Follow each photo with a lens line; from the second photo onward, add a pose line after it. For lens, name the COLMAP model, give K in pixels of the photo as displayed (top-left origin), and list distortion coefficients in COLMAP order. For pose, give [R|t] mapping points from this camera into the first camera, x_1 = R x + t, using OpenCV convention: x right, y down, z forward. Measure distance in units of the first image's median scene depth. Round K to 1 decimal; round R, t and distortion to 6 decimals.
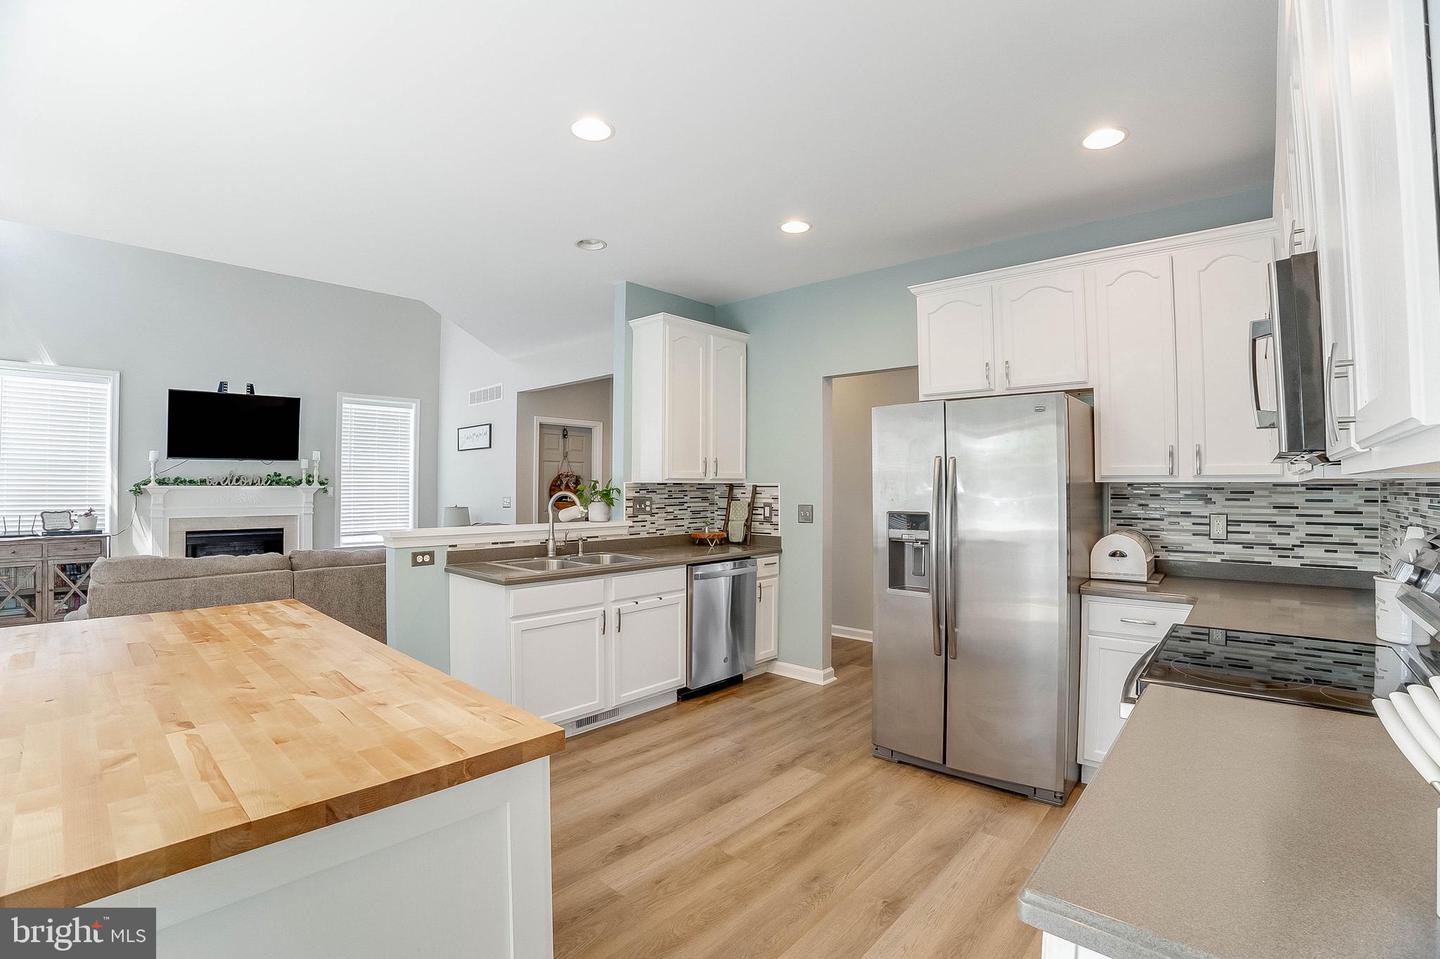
lens RADIAL K [[655.1, 0, 722.8], [0, 655.1, 464.2], [0, 0, 1]] dist [-0.039872, 0.000600]
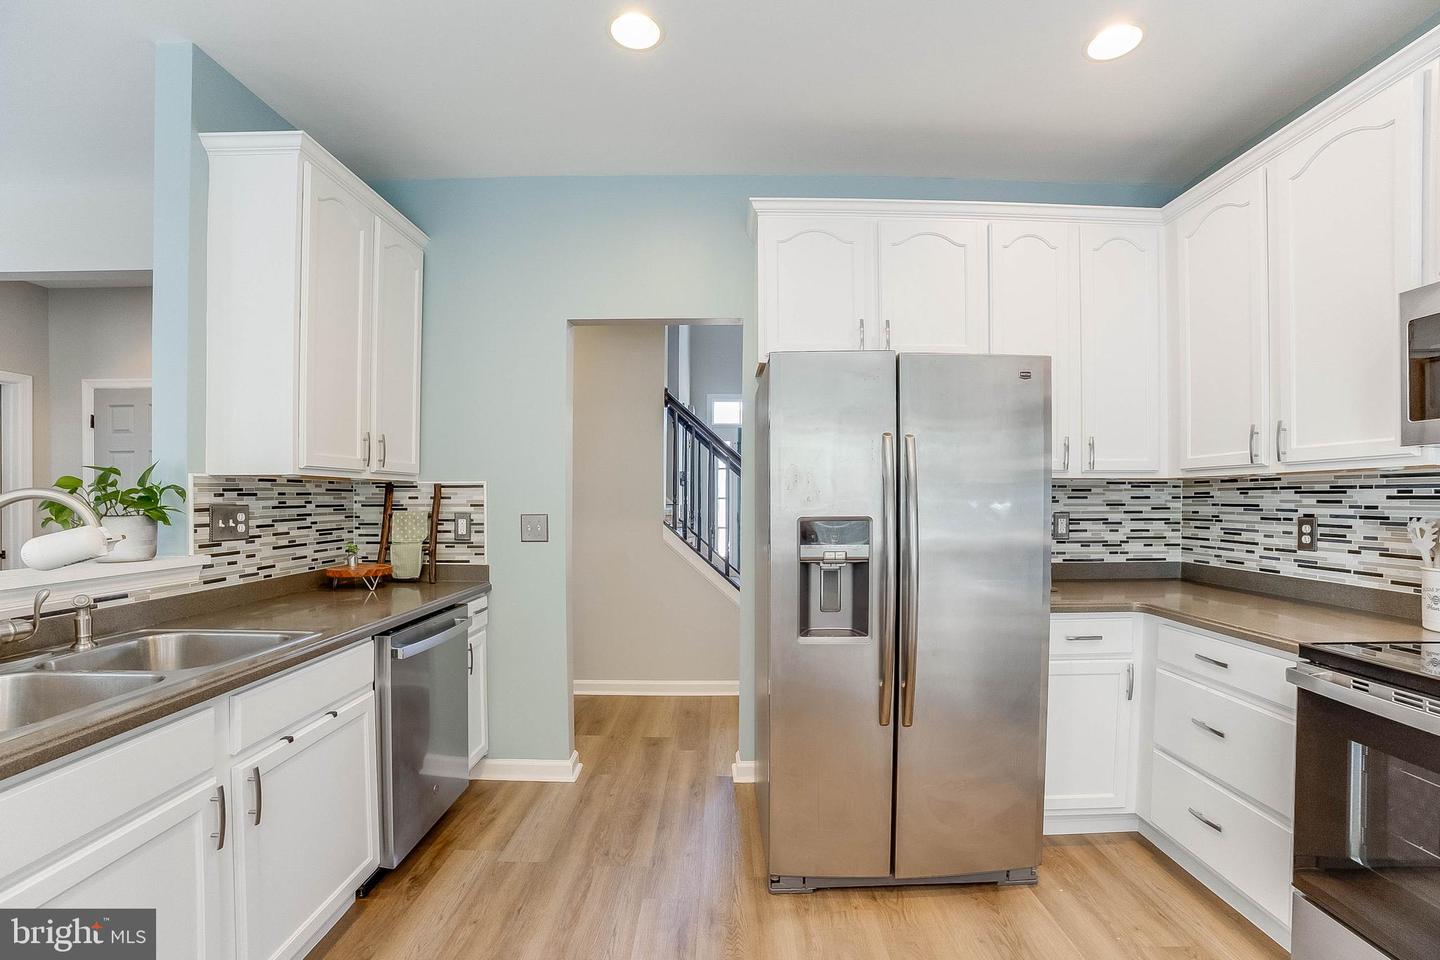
lens RADIAL K [[640.8, 0, 725.5], [0, 640.8, 498.5], [0, 0, 1]] dist [-0.080146, 0.034726]
pose [[0.747710, -0.003895, 0.664014, -0.158391], [-0.018510, 0.999472, 0.026706, 0.026938], [-0.663767, -0.032259, 0.747243, 0.417305]]
